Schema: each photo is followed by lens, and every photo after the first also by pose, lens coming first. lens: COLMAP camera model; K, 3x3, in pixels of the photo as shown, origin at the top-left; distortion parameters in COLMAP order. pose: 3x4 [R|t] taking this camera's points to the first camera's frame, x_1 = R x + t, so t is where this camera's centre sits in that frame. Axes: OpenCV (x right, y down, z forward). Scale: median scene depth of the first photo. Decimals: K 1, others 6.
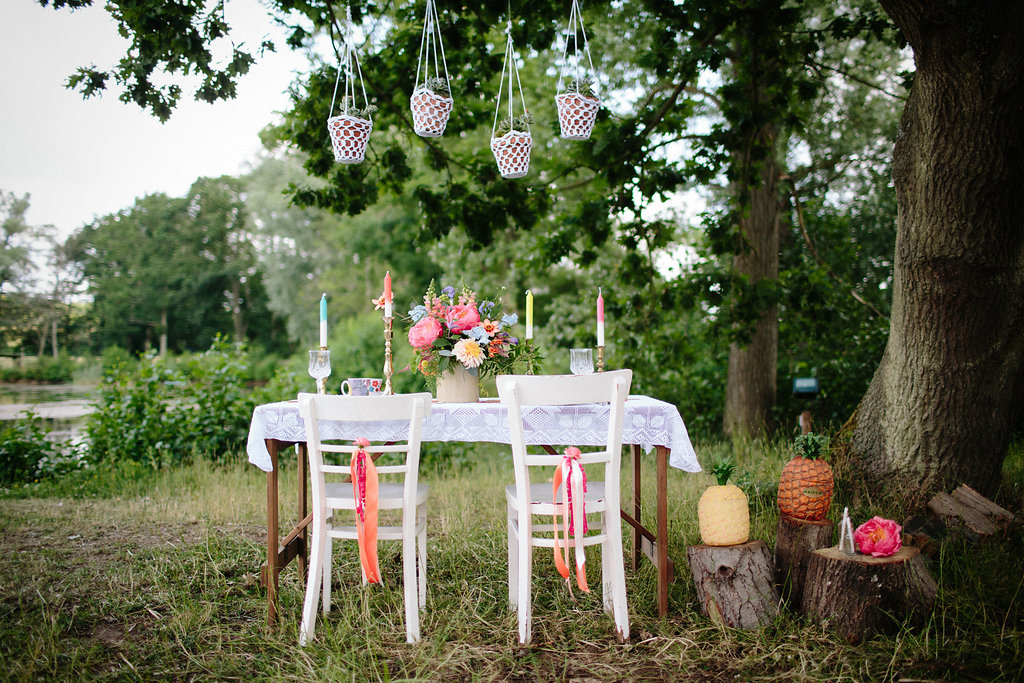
lens RADIAL K [[1054.0, 0, 518.5], [0, 1054.0, 309.7], [0, 0, 1]] dist [-0.001996, 0.000000]
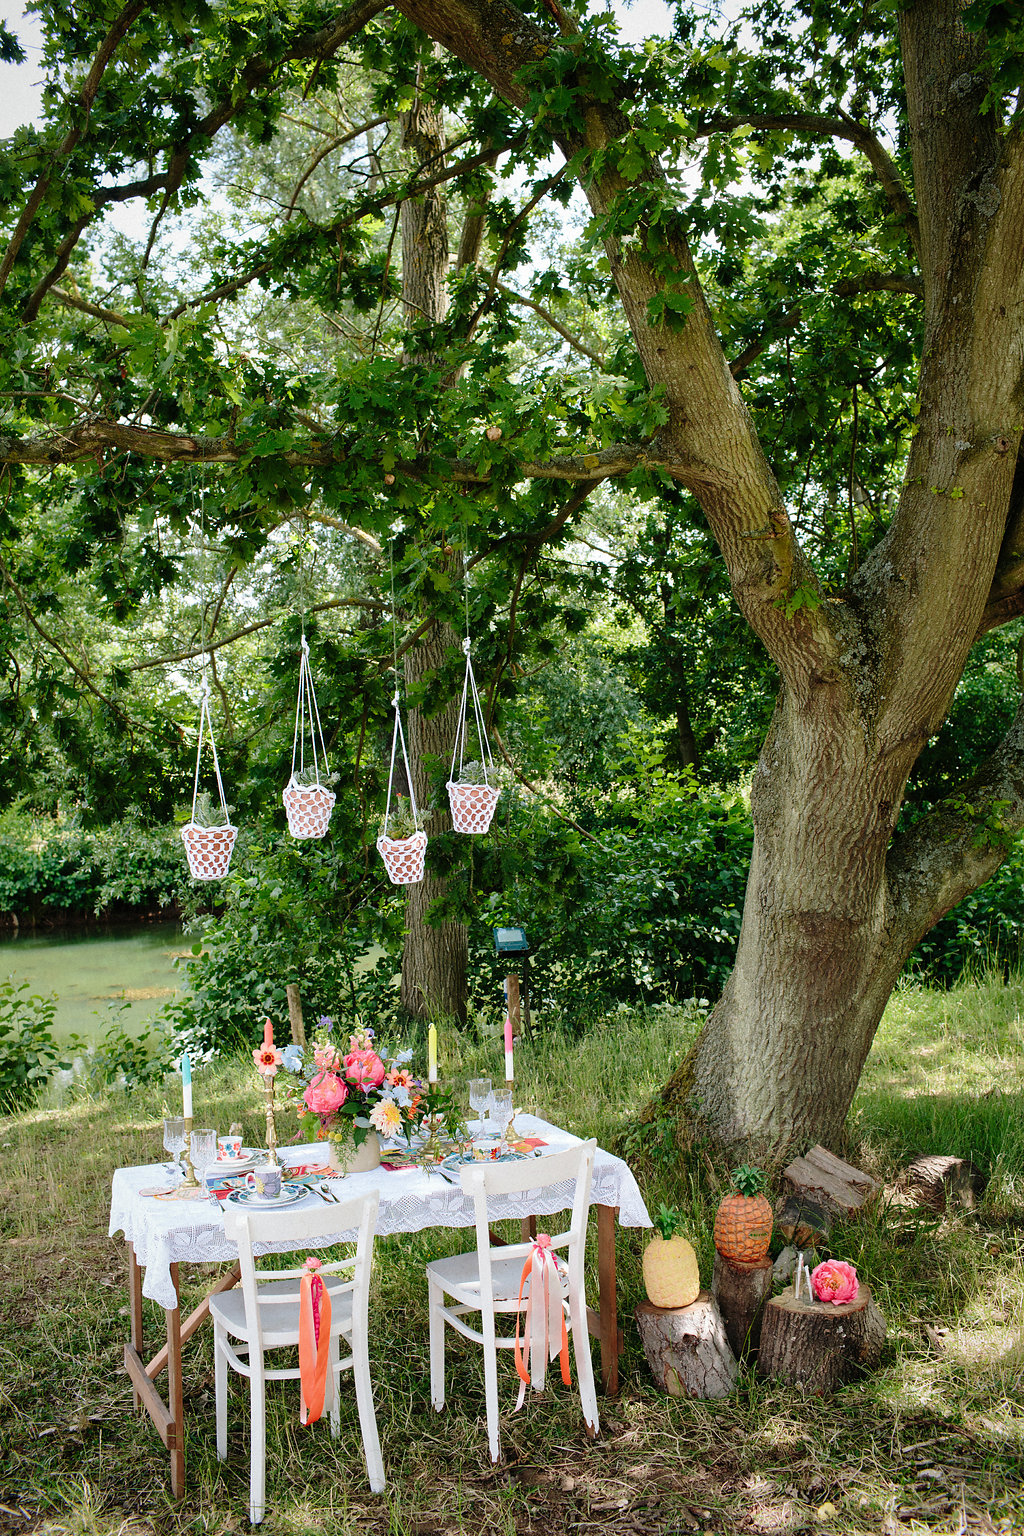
lens RADIAL K [[1581.0, 0, 511.9], [0, 1581.0, 771.2], [0, 0, 1]] dist [-0.001996, 0.000000]
pose [[0.930817, -0.030751, 0.364189, -0.378781], [0.016438, 0.998968, 0.042337, -0.269066], [-0.365115, -0.033422, 0.930362, -0.188234]]
